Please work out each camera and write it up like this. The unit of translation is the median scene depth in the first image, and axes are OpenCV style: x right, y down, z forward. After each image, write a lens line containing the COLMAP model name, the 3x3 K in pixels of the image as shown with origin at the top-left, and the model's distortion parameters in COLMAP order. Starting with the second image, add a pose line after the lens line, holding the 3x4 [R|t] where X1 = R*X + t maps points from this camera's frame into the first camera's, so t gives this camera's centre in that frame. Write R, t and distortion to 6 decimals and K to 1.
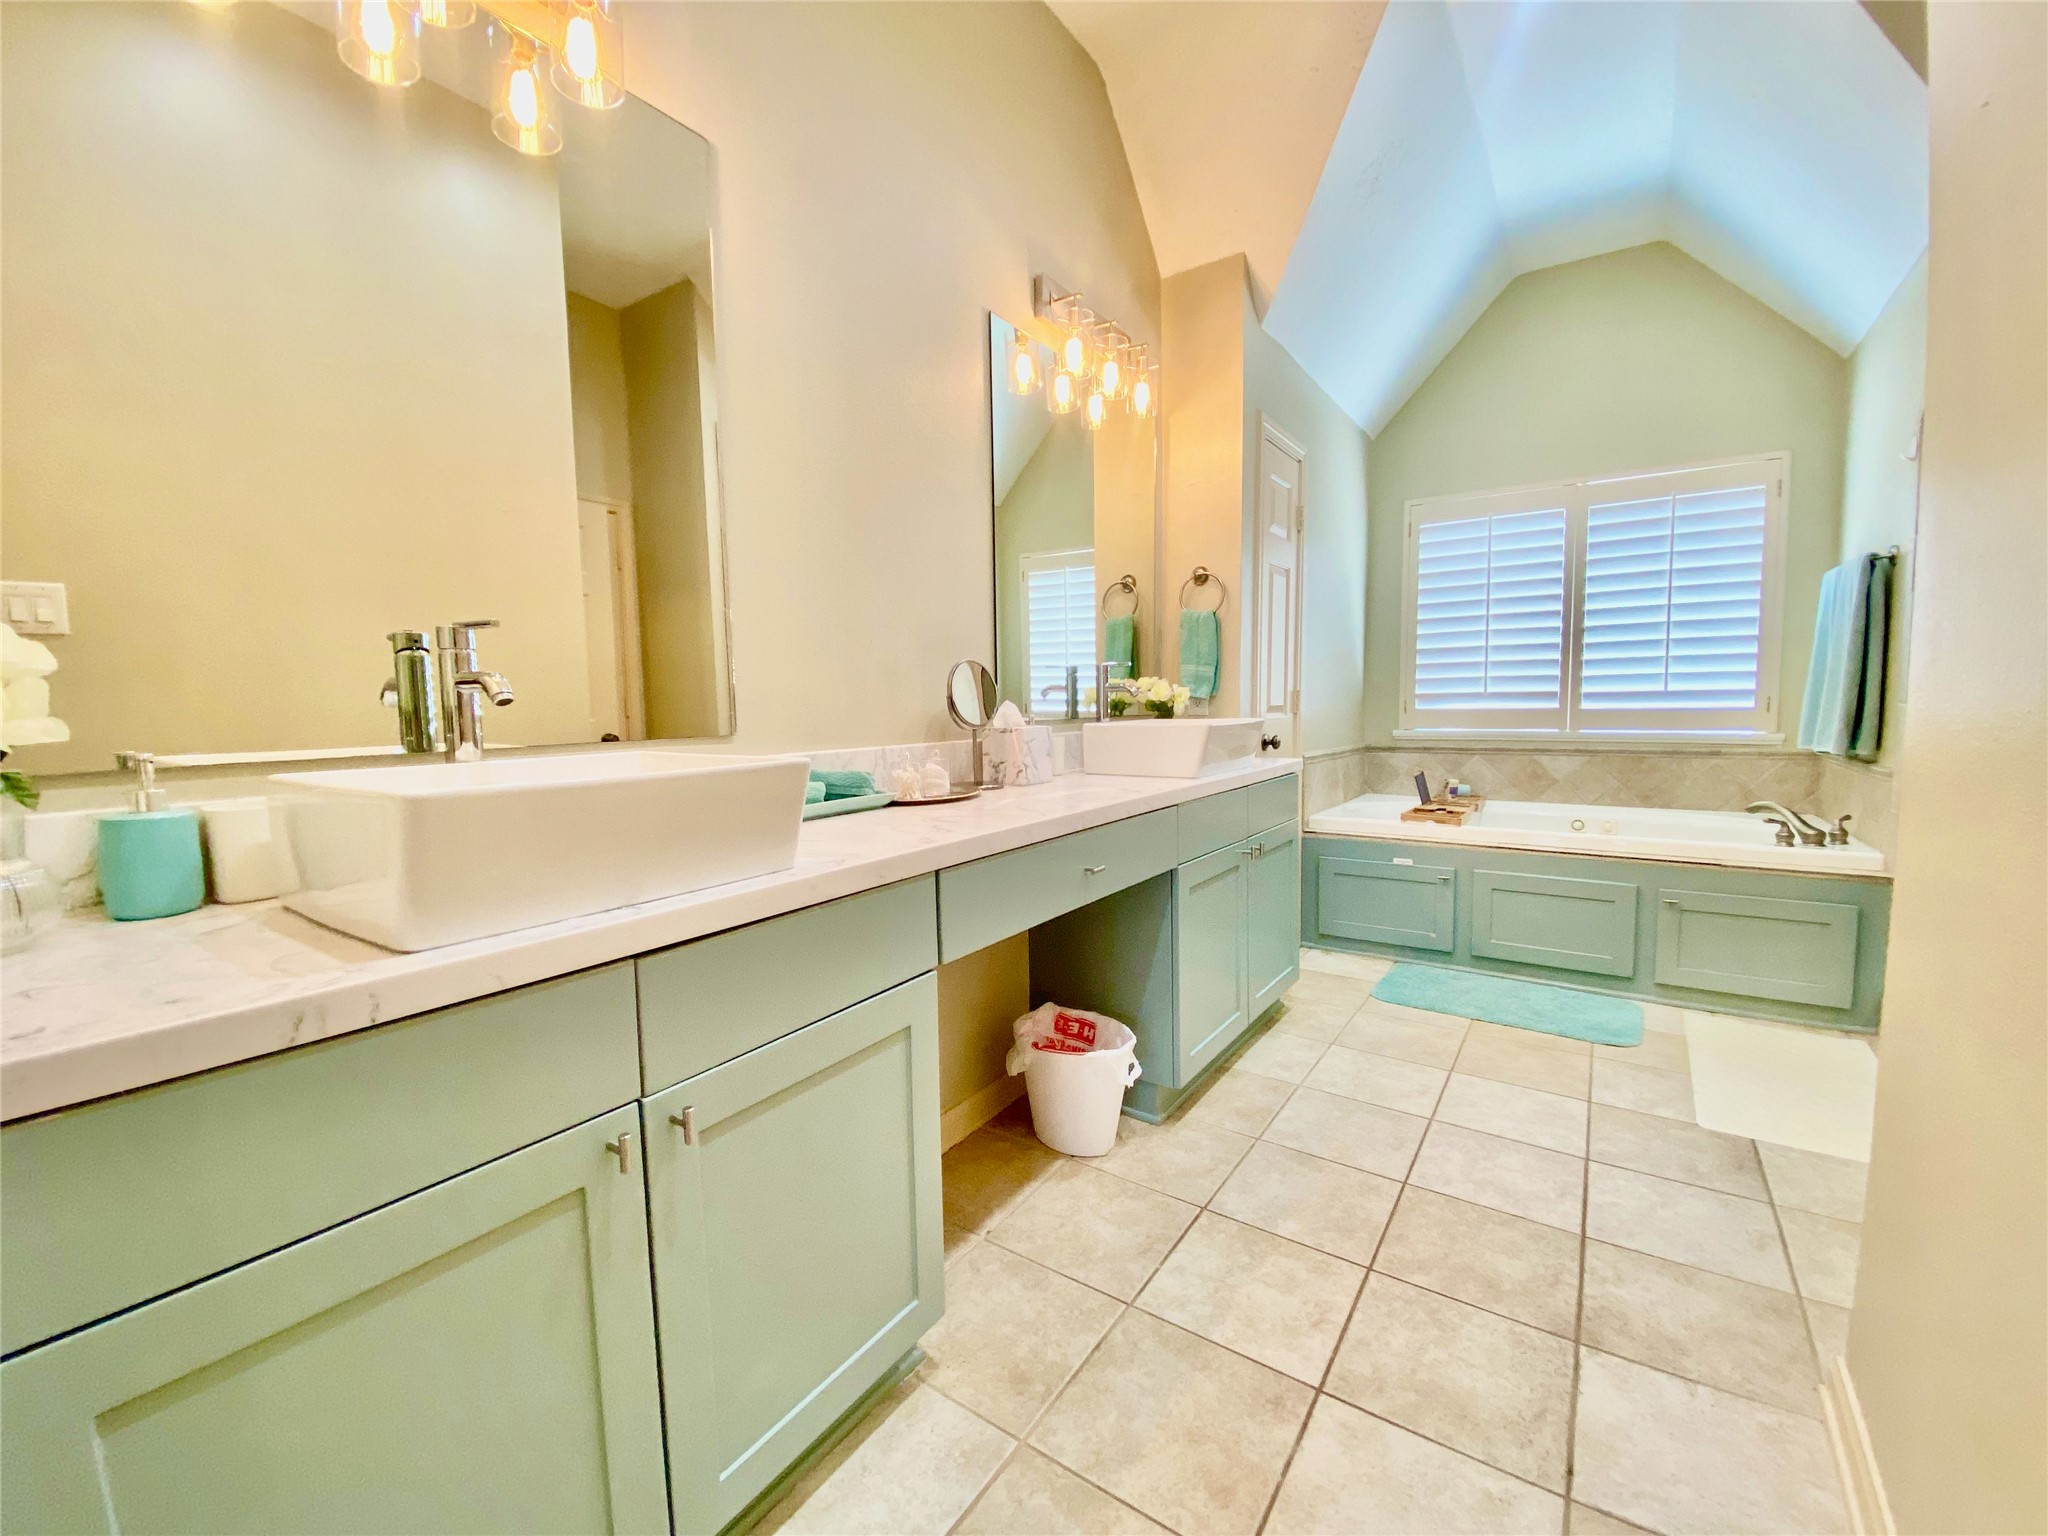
lens RADIAL K [[831.7, 0, 1035.7], [0, 831.7, 775.2], [0, 0, 1]] dist [-0.018284, -0.000970]
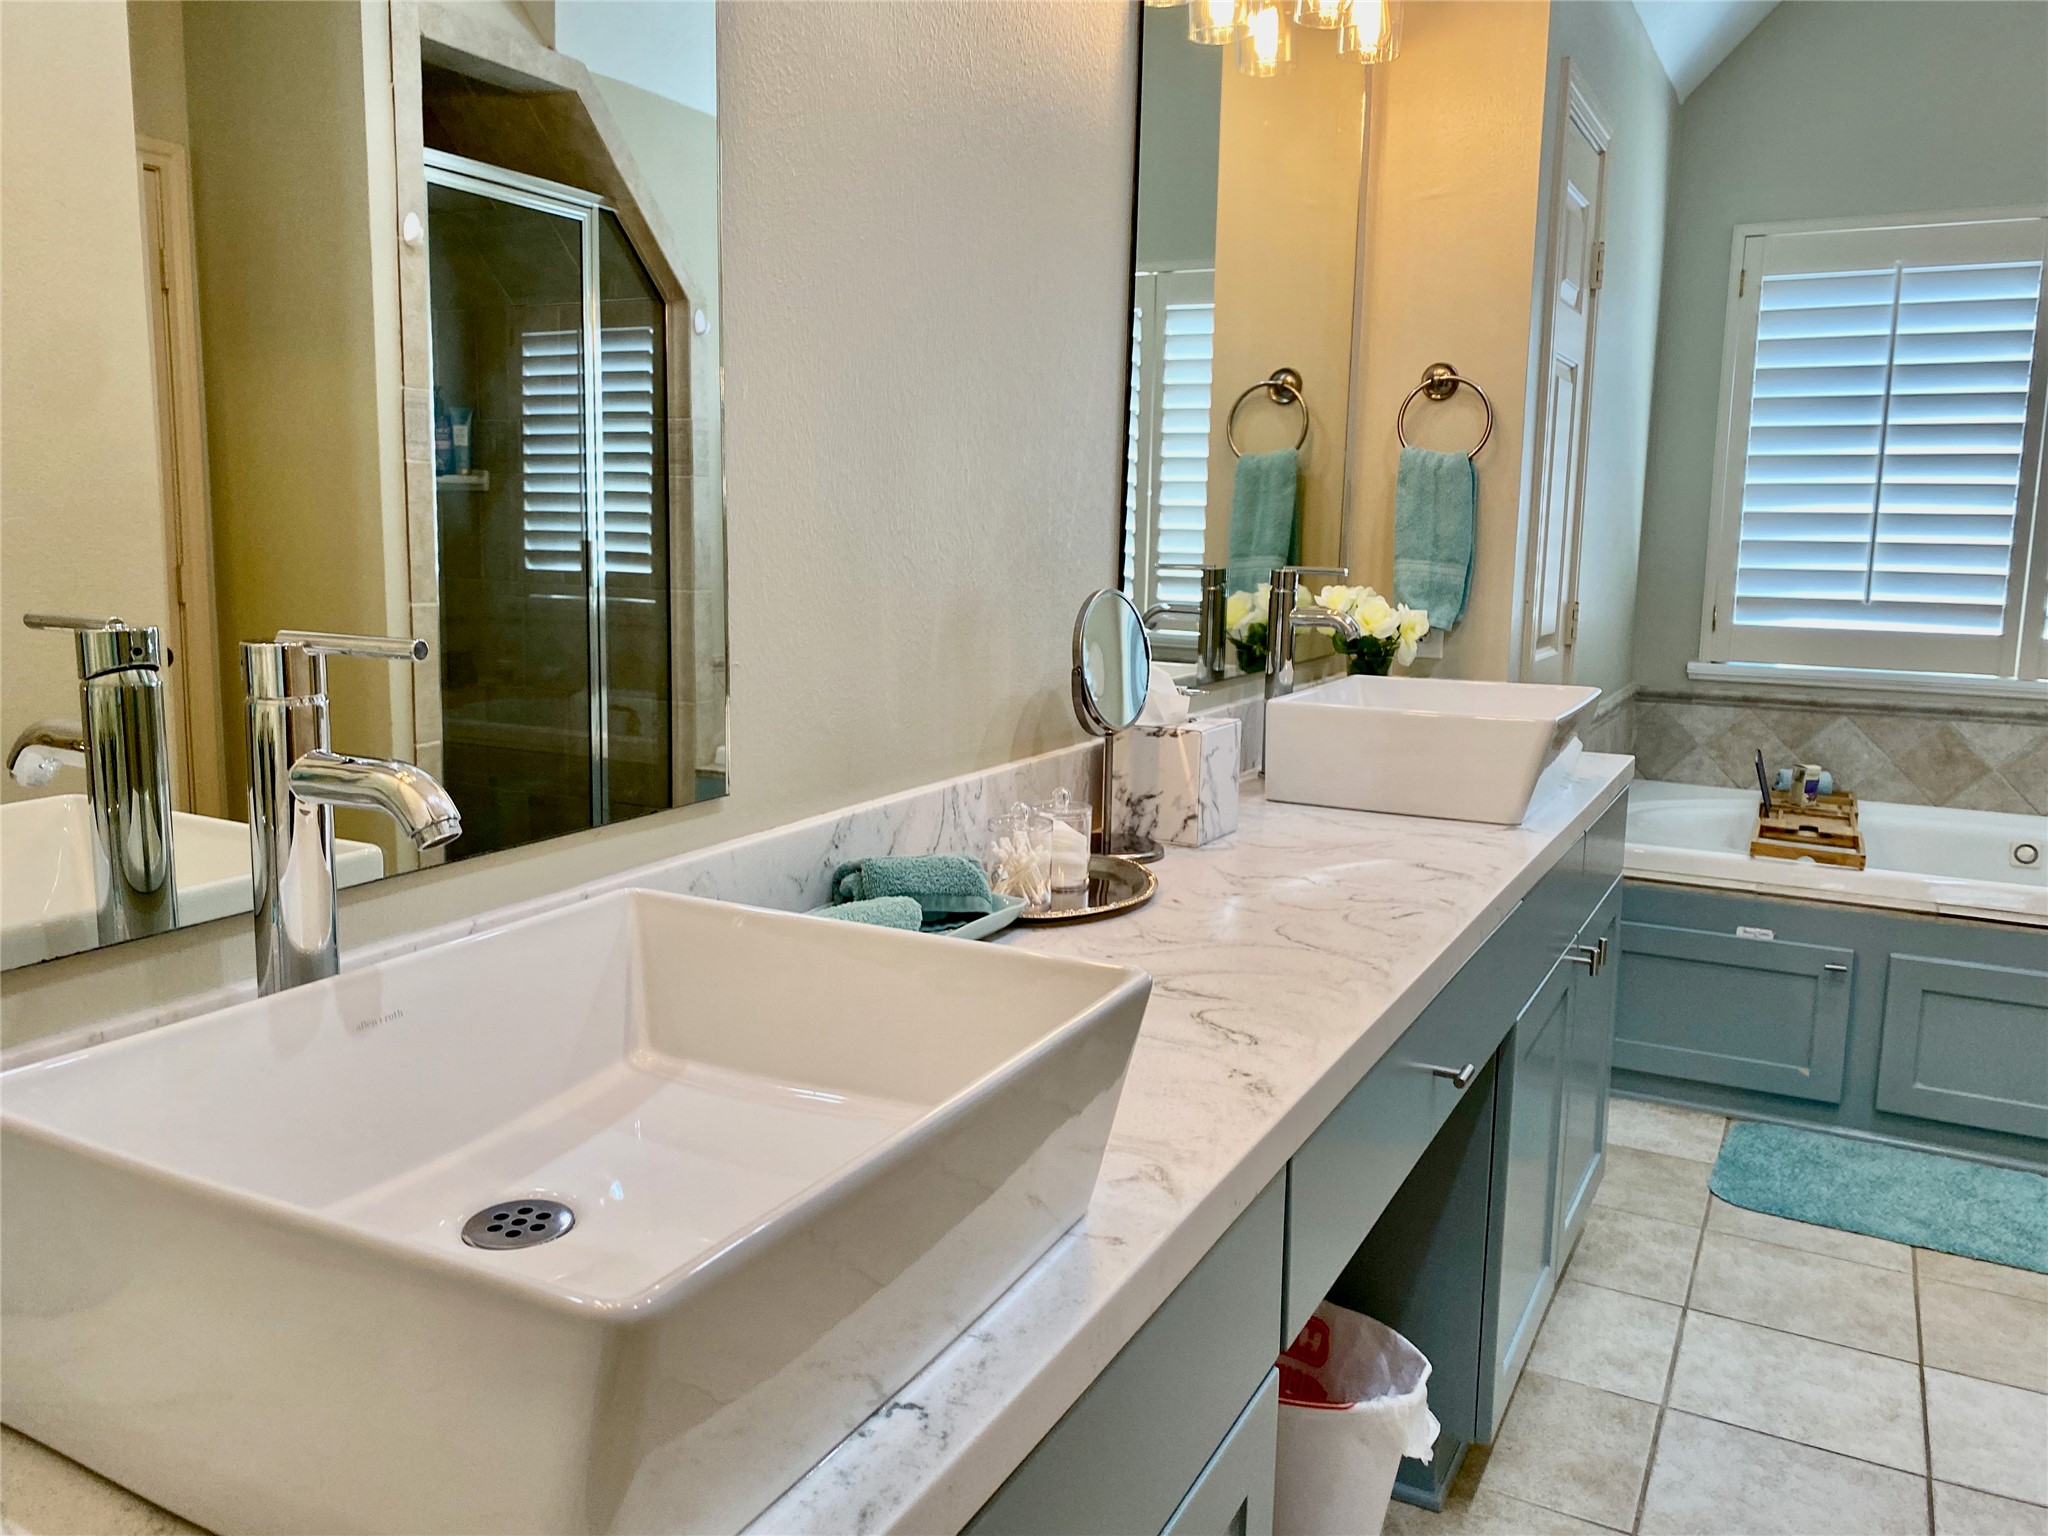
lens RADIAL K [[1575.8, 0, 1010.5], [0, 1575.8, 754.6], [0, 0, 1]] dist [-0.040055, 0.015022]
pose [[0.994177, 0.016153, 0.106544, -0.149847], [-0.022334, 0.998120, 0.057079, -0.061136], [-0.105422, -0.059126, 0.992668, 0.070040]]
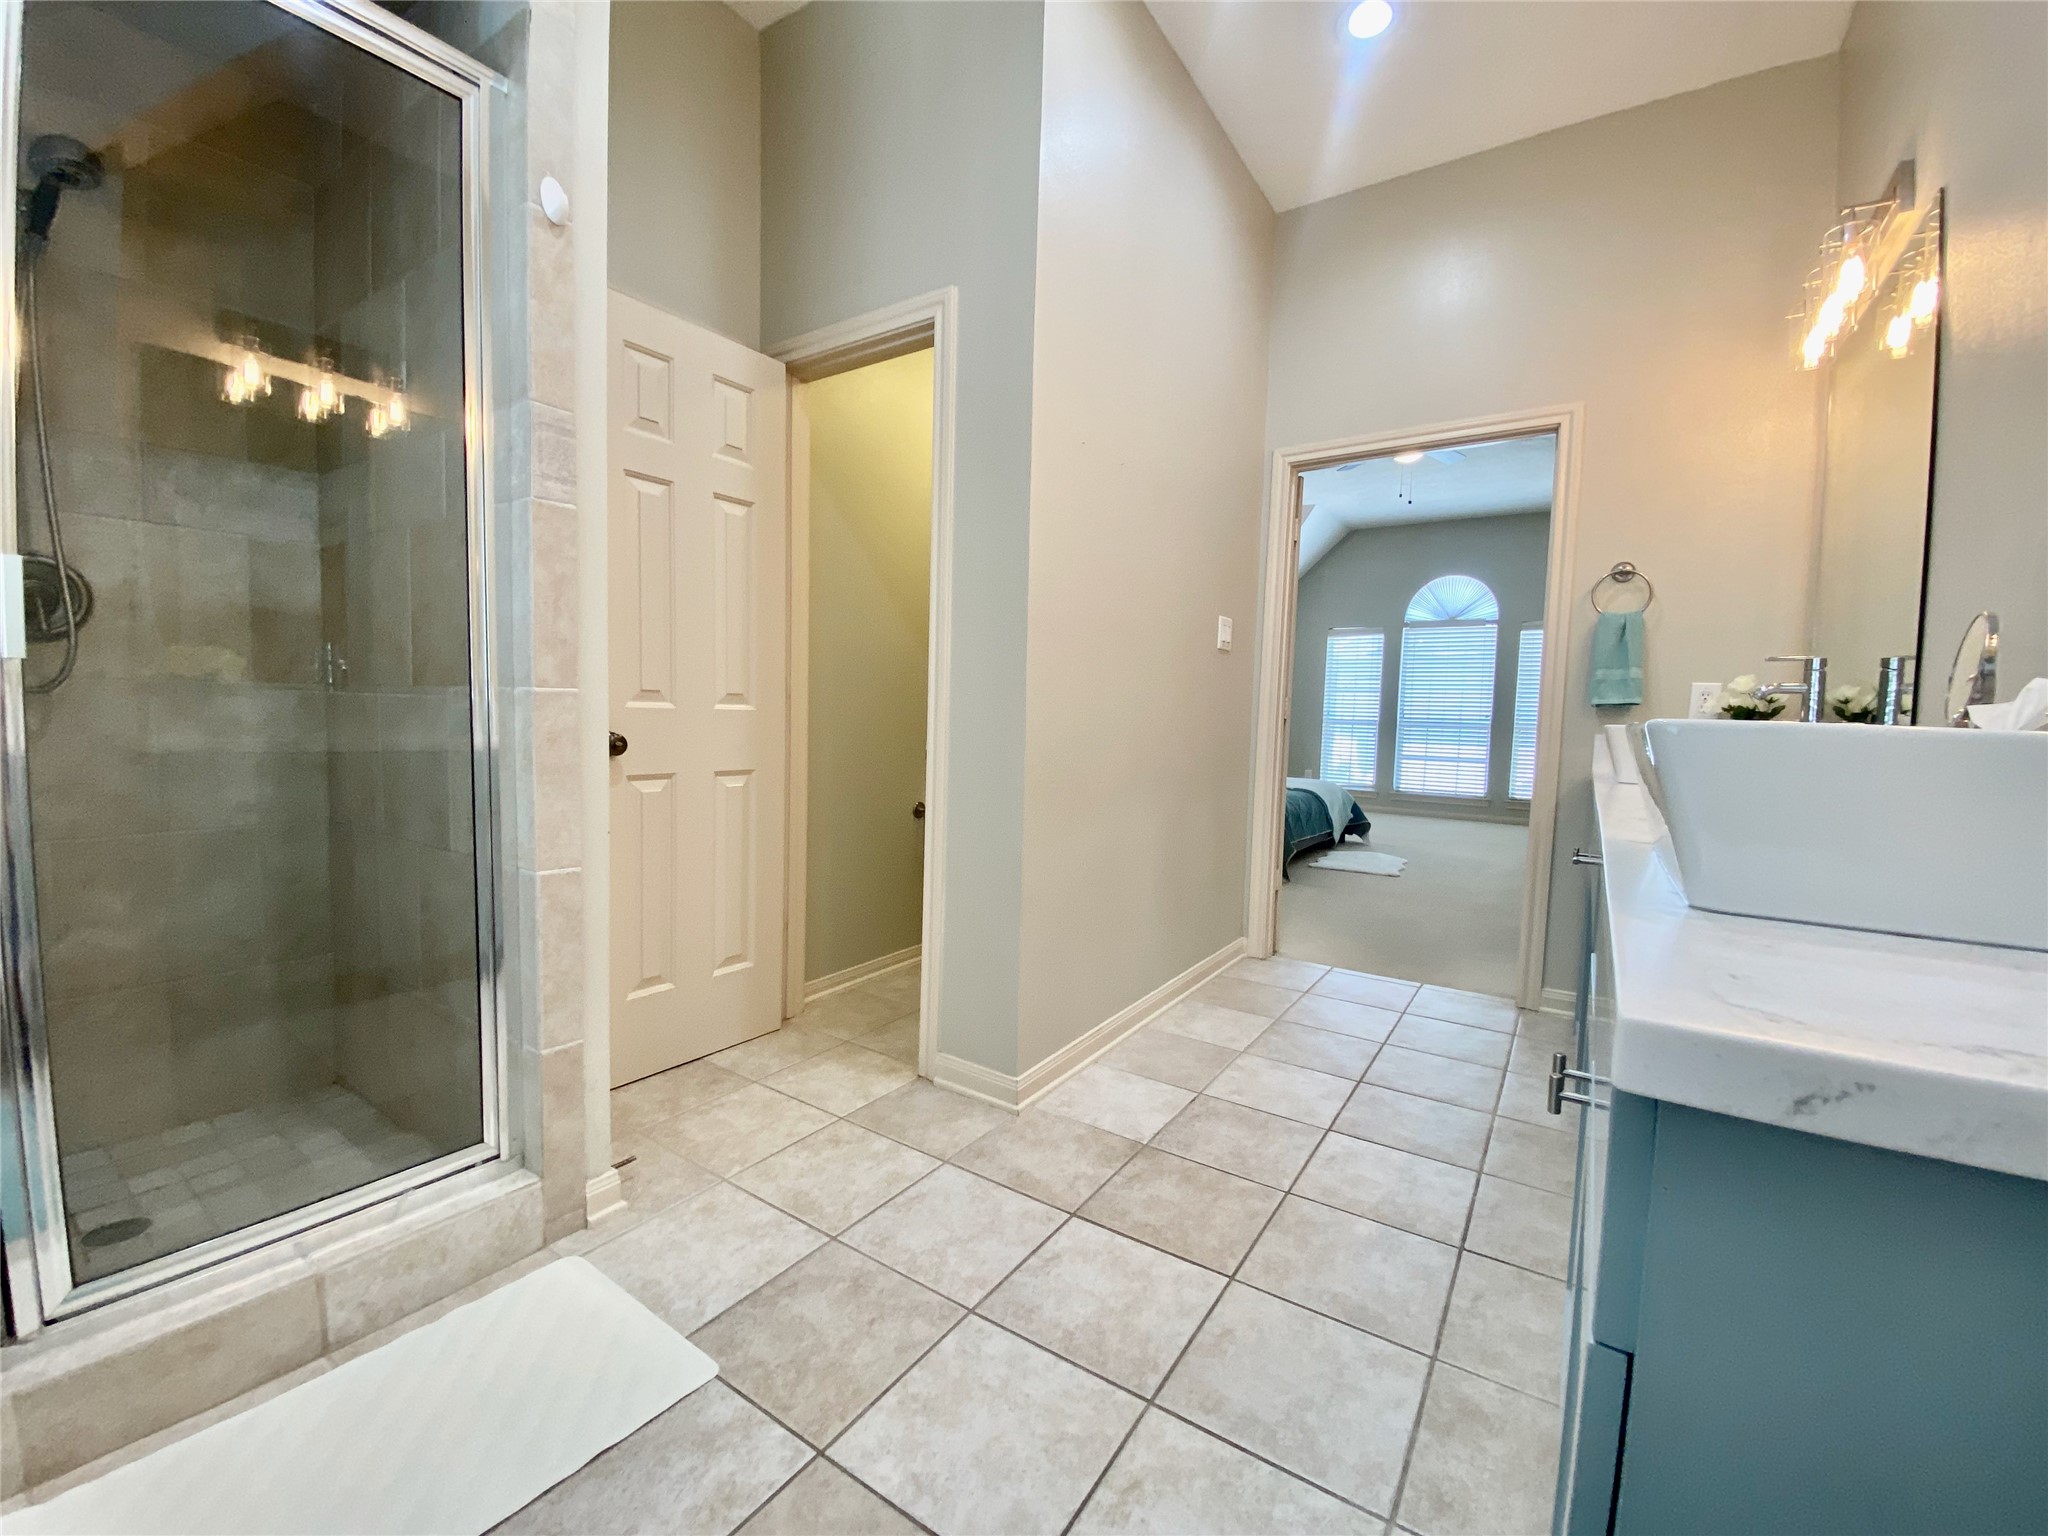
lens RADIAL K [[831.7, 0, 1029.6], [0, 831.7, 759.9], [0, 0, 1]] dist [-0.018284, -0.000970]
pose [[-0.999965, -0.005055, -0.006706, 0.388351], [-0.006042, 0.987668, 0.156448, -0.082367], [0.005832, 0.156483, -0.987664, 1.021802]]
